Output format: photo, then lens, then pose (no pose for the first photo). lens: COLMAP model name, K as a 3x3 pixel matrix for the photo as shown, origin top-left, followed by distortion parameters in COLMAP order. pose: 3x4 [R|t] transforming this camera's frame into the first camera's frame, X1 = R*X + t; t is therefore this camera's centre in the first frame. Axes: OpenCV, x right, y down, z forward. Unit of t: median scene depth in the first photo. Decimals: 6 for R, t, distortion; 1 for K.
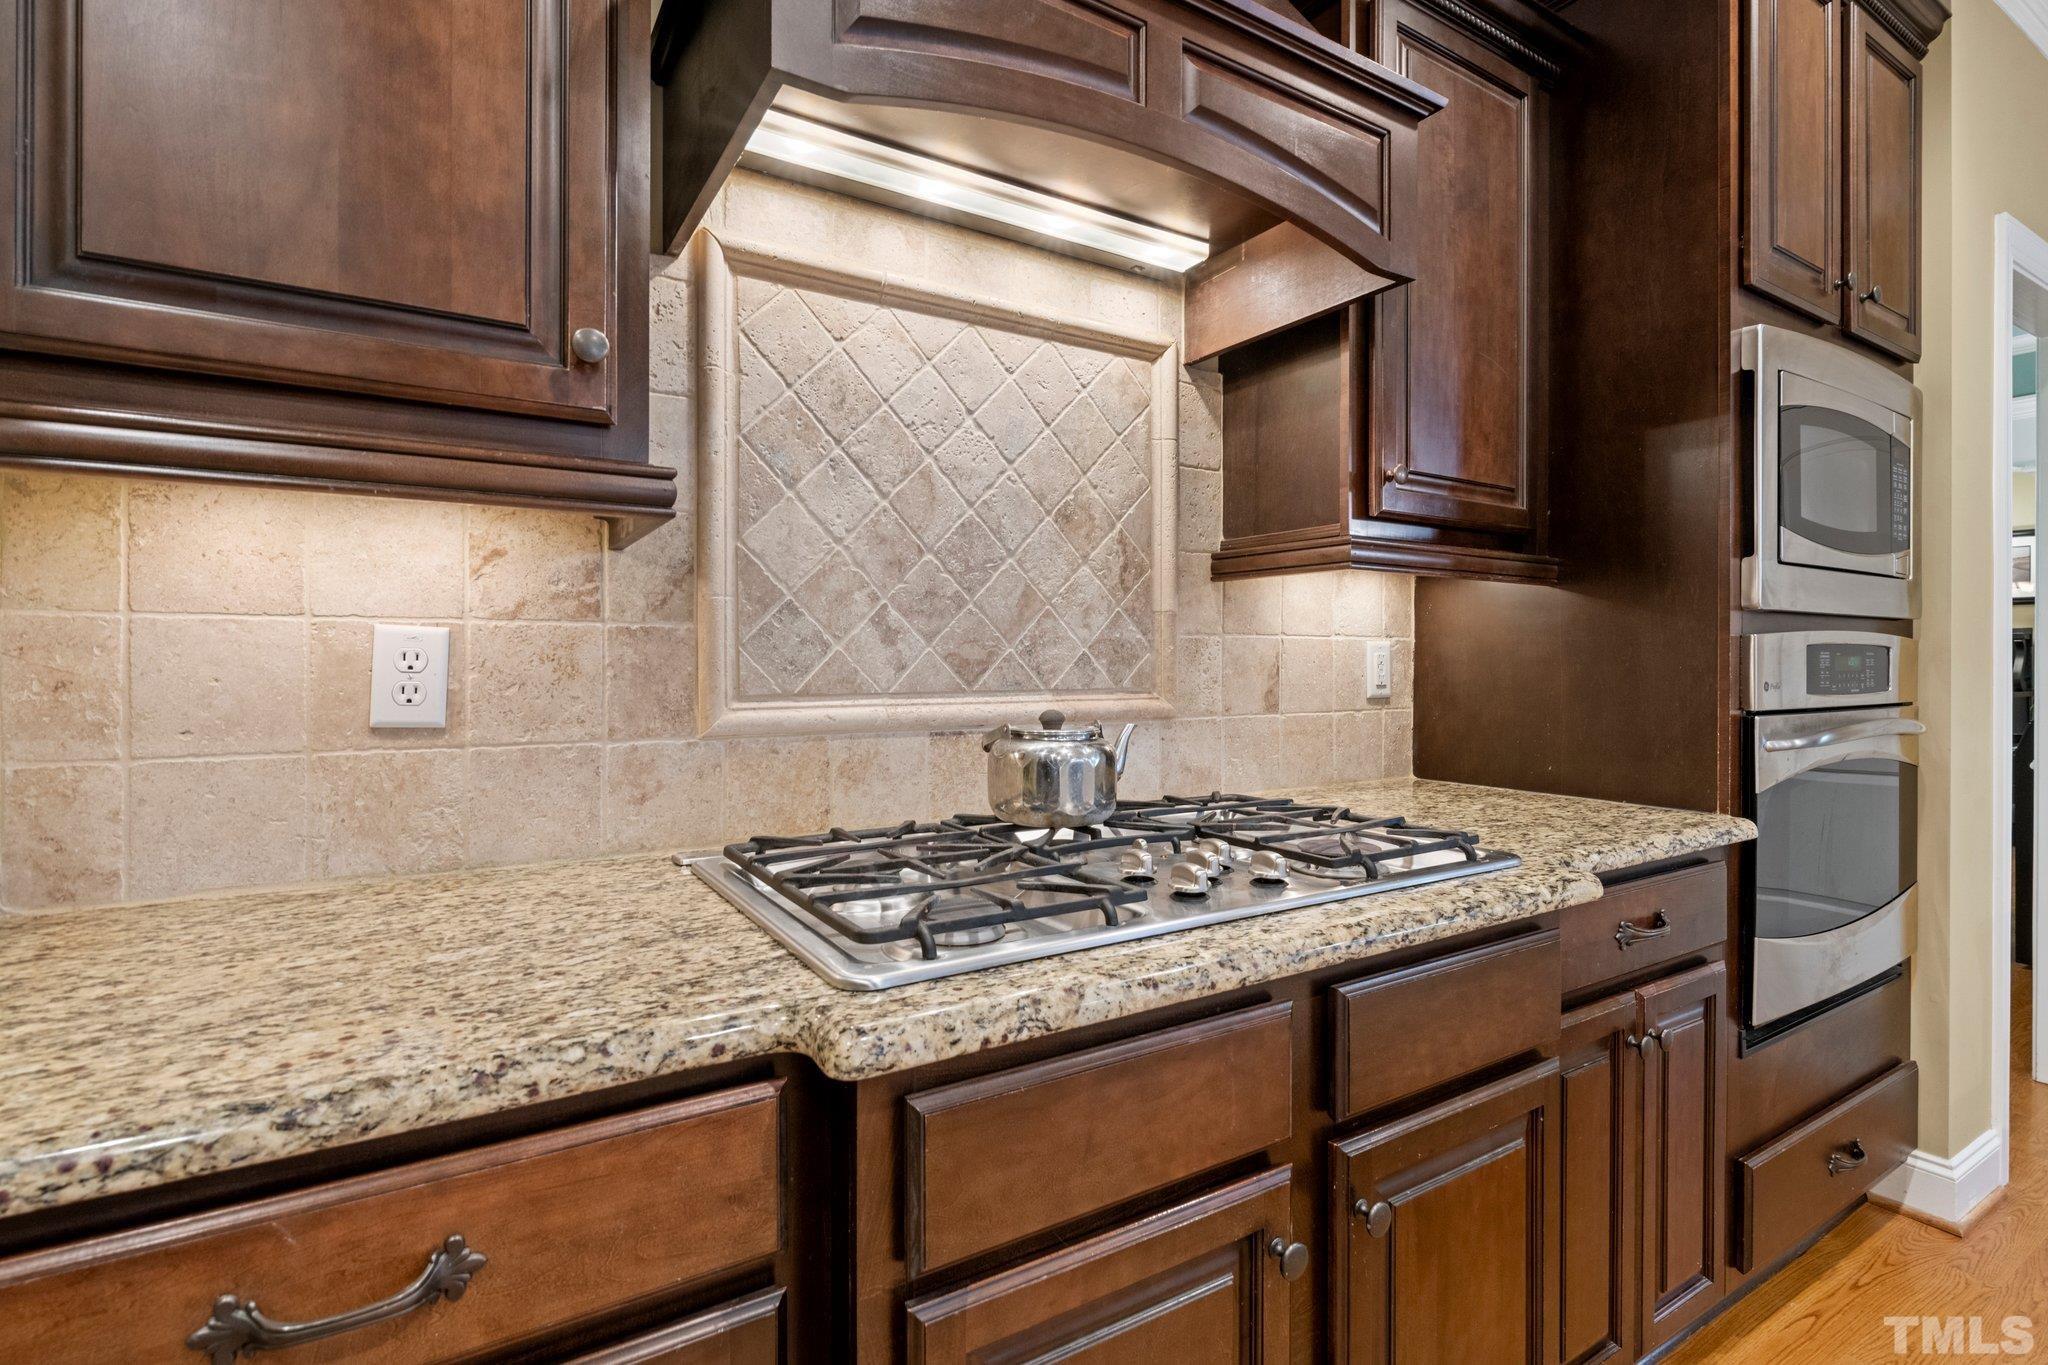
lens RADIAL K [[931.1, 0, 1022.3], [0, 931.1, 674.4], [0, 0, 1]] dist [-0.000691, -0.000349]
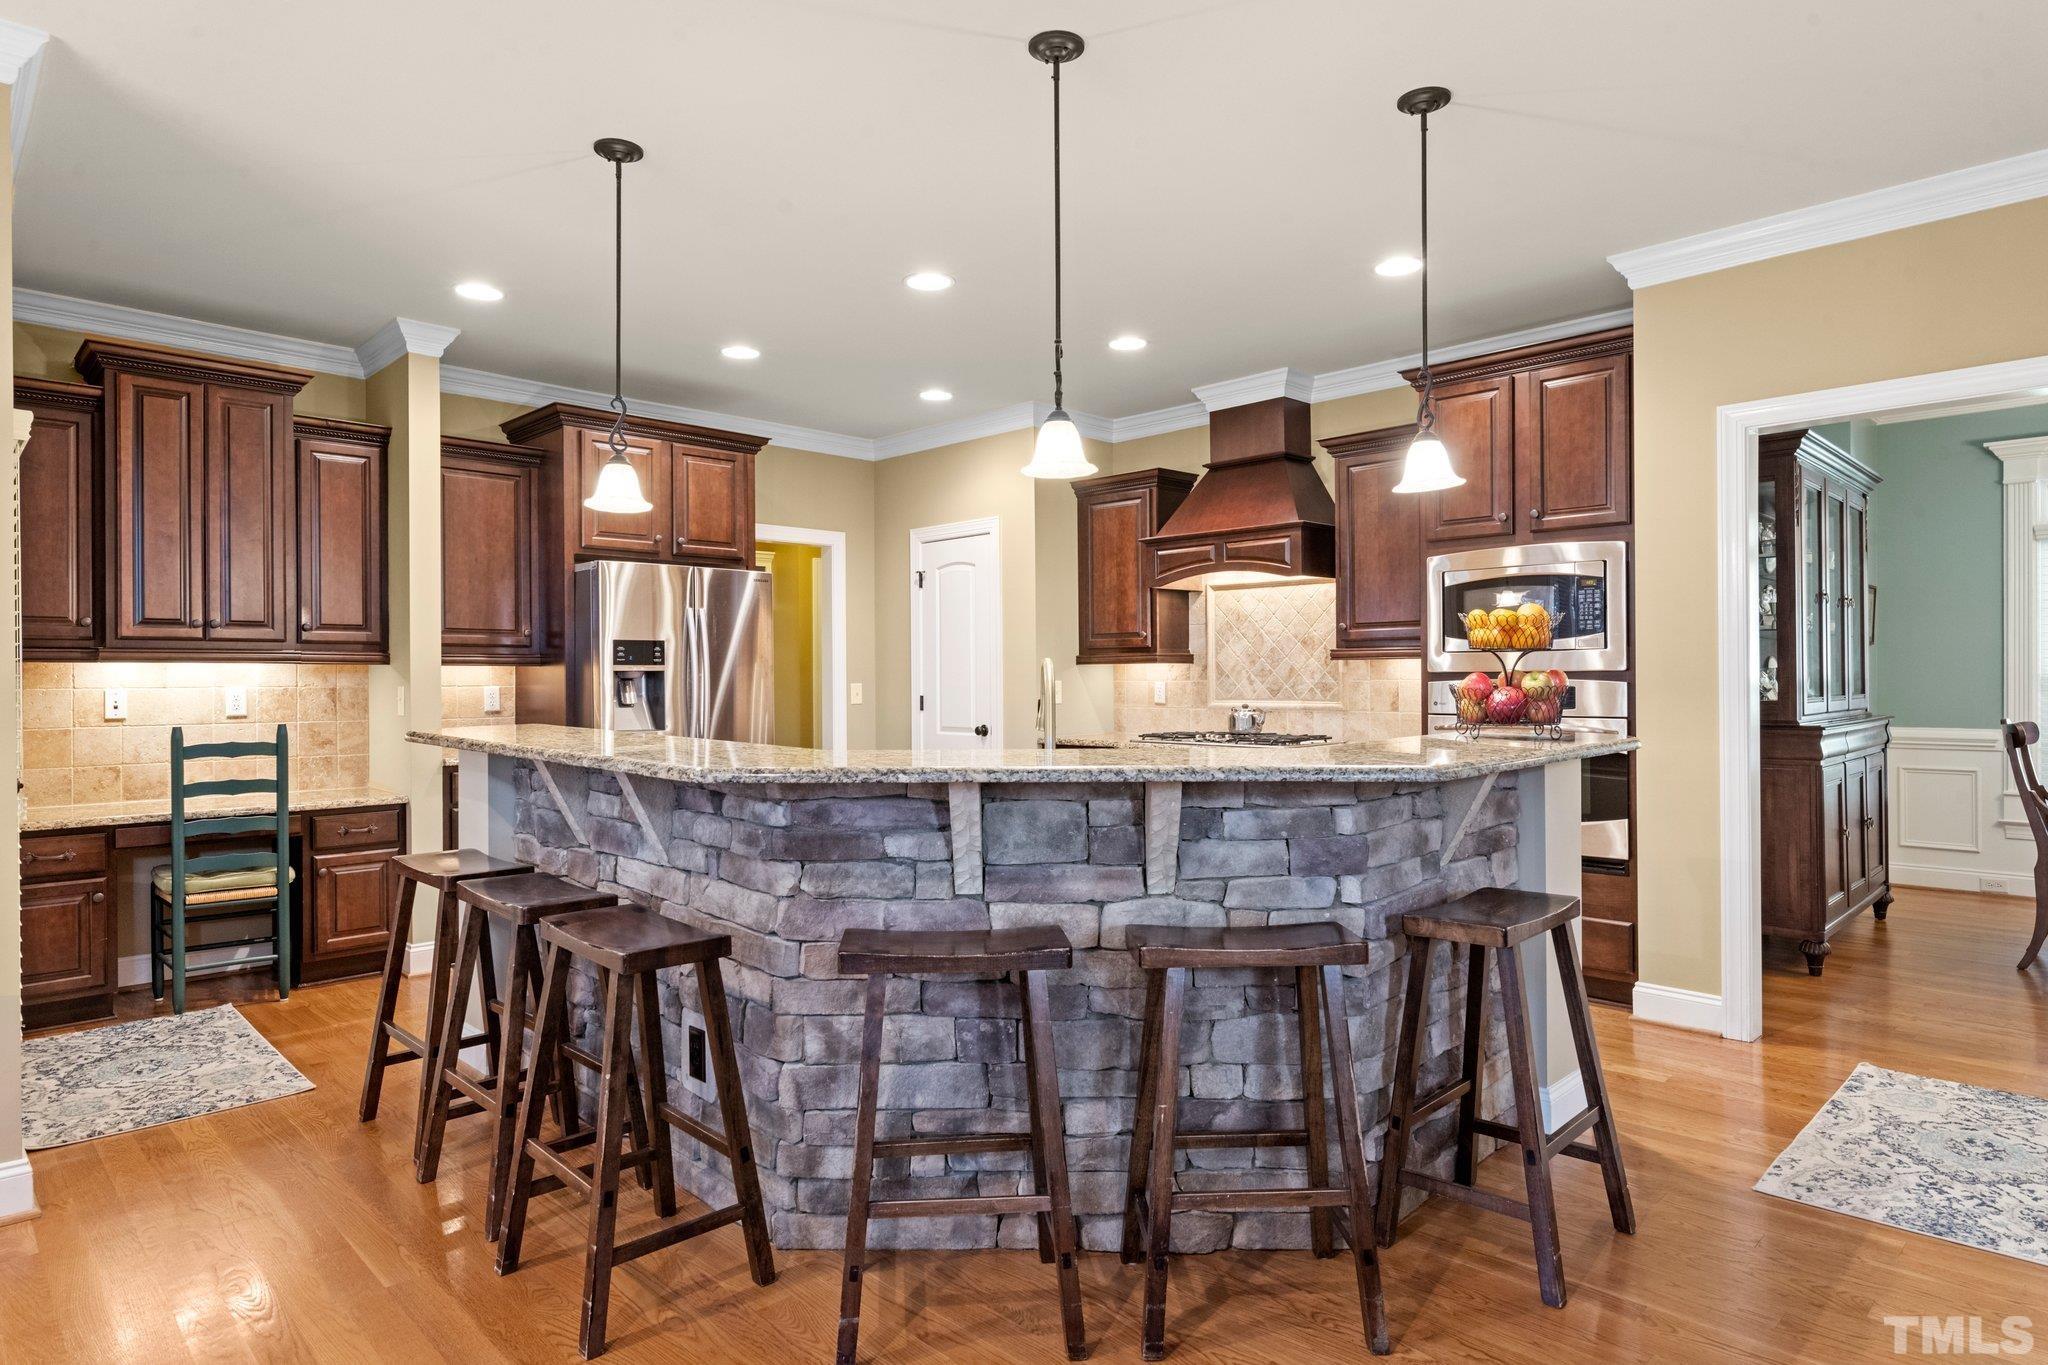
lens RADIAL K [[1141.7, 0, 1024.8], [0, 1141.7, 678.7], [0, 0, 1]] dist [0.002610, 0.000291]
pose [[0.244055, 0.001356, -0.969760, 3.778644], [-0.003307, 0.999994, 0.000566, -0.055267], [0.969756, 0.003068, 0.244059, -0.866569]]
